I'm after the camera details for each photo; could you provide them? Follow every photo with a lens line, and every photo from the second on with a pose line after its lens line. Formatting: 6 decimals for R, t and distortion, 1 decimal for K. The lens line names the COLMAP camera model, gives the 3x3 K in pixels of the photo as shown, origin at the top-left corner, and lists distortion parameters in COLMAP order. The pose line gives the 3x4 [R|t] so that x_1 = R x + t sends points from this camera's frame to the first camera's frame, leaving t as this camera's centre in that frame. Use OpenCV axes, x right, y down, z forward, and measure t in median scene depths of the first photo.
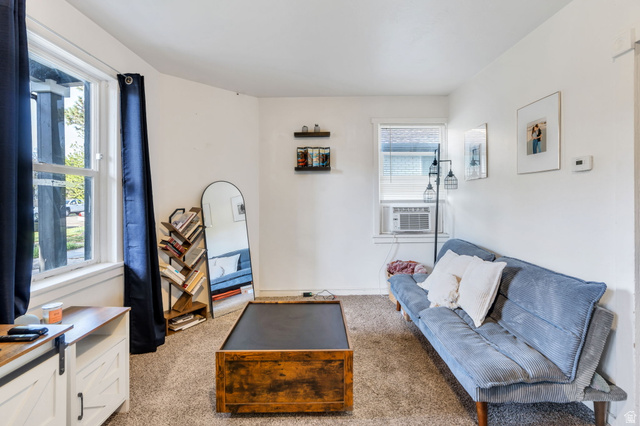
lens RADIAL K [[293.2, 0, 321.3], [0, 293.2, 199.0], [0, 0, 1]] dist [-0.001967, 0.000694]
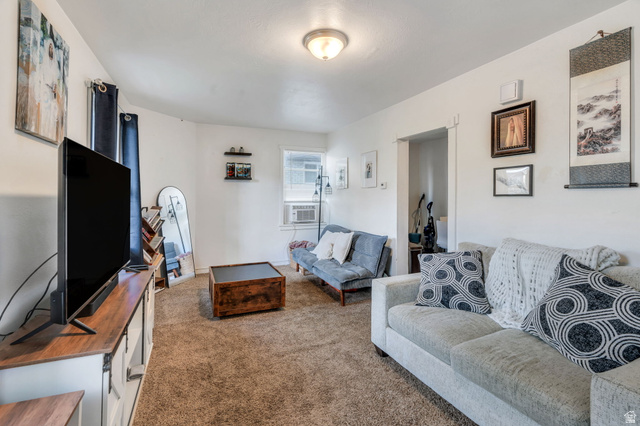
lens RADIAL K [[293.2, 0, 321.3], [0, 293.2, 199.0], [0, 0, 1]] dist [-0.001967, 0.000694]
pose [[0.918973, 0.005608, 0.394282, -0.306939], [-0.006194, 0.999981, 0.000214, -0.010543], [-0.394273, -0.002638, 0.918990, -0.626766]]
